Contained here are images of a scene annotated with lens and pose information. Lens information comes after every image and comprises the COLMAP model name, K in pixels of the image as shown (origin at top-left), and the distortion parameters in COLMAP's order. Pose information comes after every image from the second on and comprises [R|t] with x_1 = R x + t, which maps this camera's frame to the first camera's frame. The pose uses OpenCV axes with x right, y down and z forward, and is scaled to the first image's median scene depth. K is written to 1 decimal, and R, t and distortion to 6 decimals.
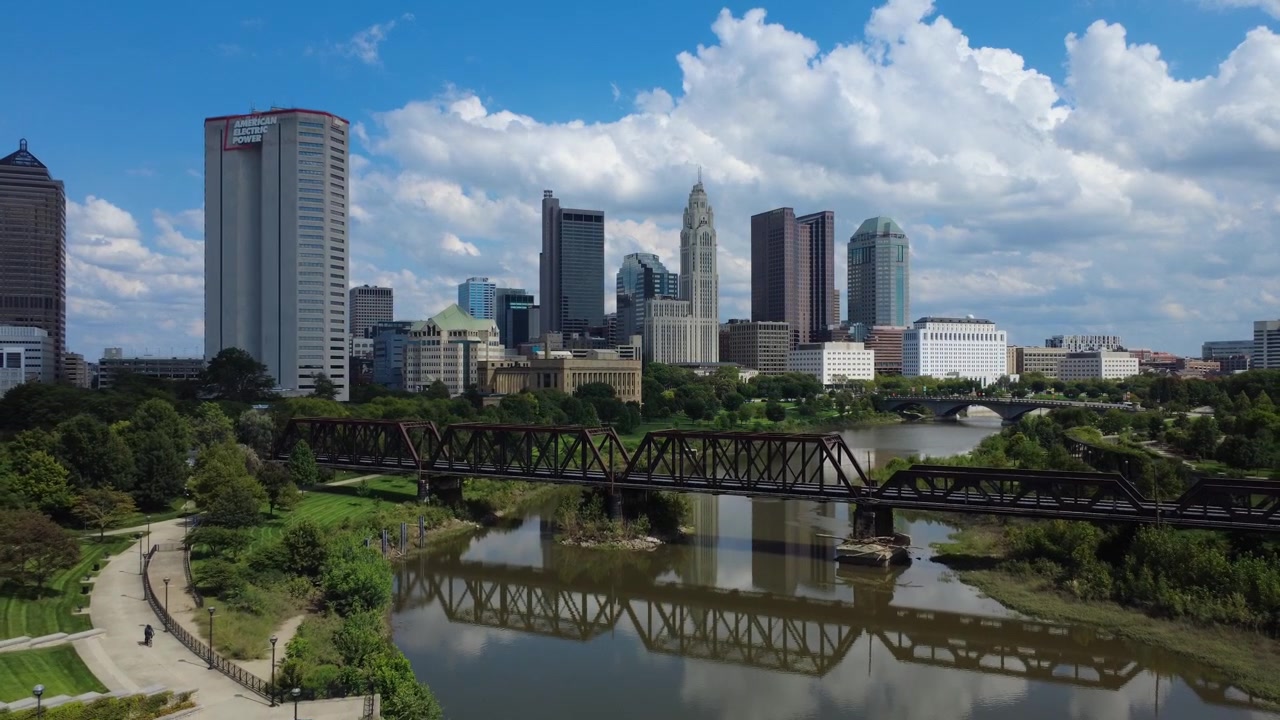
lens RADIAL K [[977.0, 0, 644.9], [0, 977.0, 361.5], [0, 0, 1]] dist [0.002431, -0.000373]
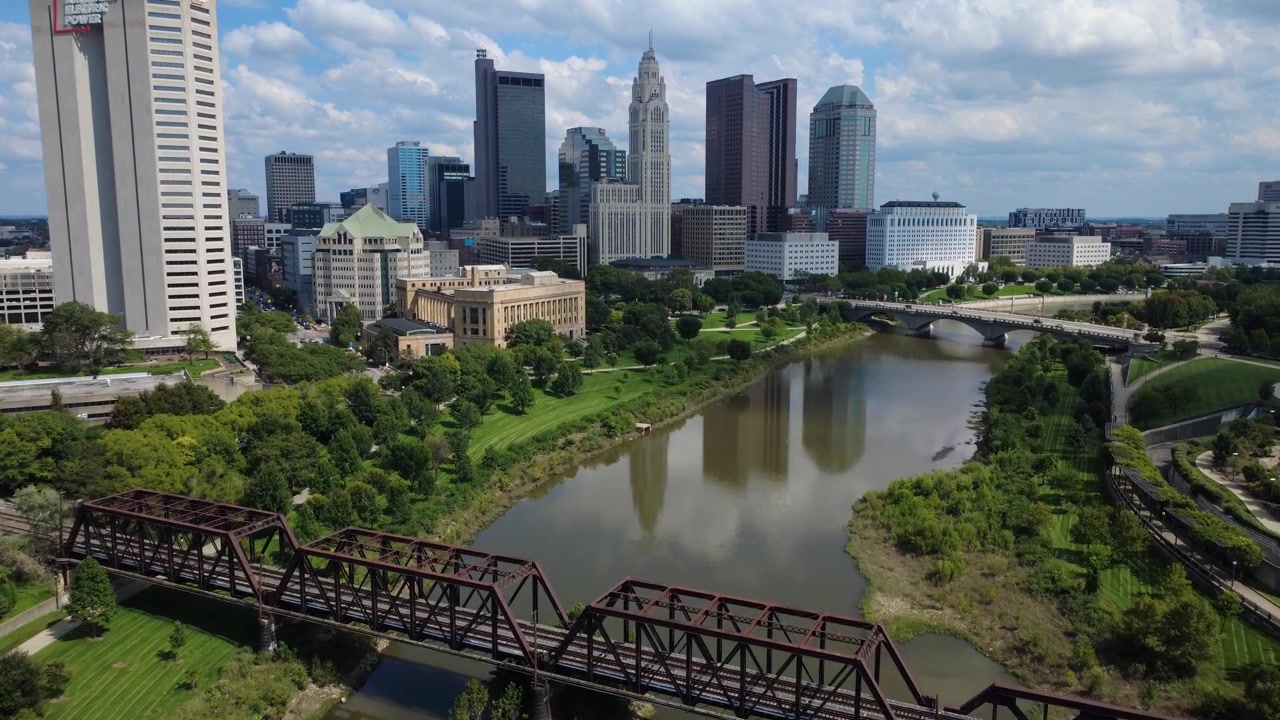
lens RADIAL K [[977.0, 0, 644.9], [0, 977.0, 361.5], [0, 0, 1]] dist [0.002431, -0.000373]
pose [[0.998539, -0.005399, 0.053760, 0.002697], [-0.003044, 0.987794, 0.155737, -0.075719], [-0.053945, -0.155673, 0.986335, 0.146184]]
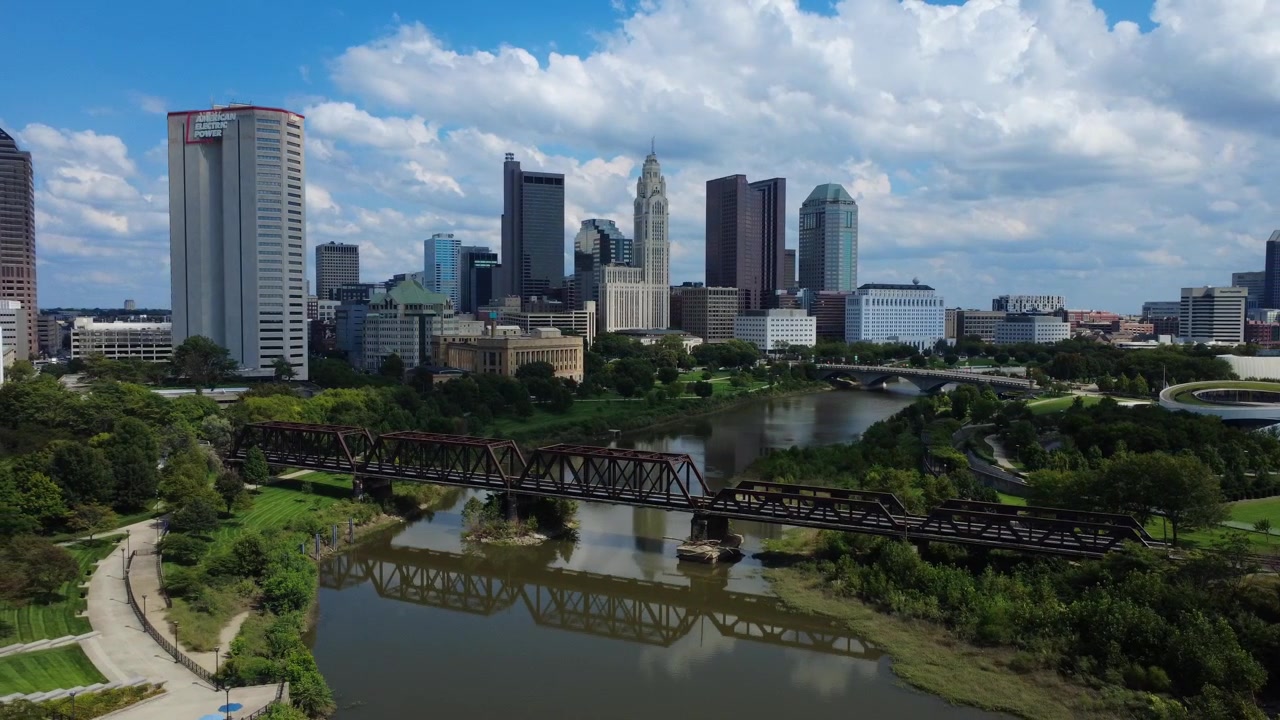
lens RADIAL K [[977.0, 0, 644.9], [0, 977.0, 361.5], [0, 0, 1]] dist [0.002431, -0.000373]
pose [[0.999664, 0.005352, 0.025371, 0.042026], [-0.006845, 0.998227, 0.059119, -0.043716], [-0.025010, -0.059273, 0.997928, -0.087398]]
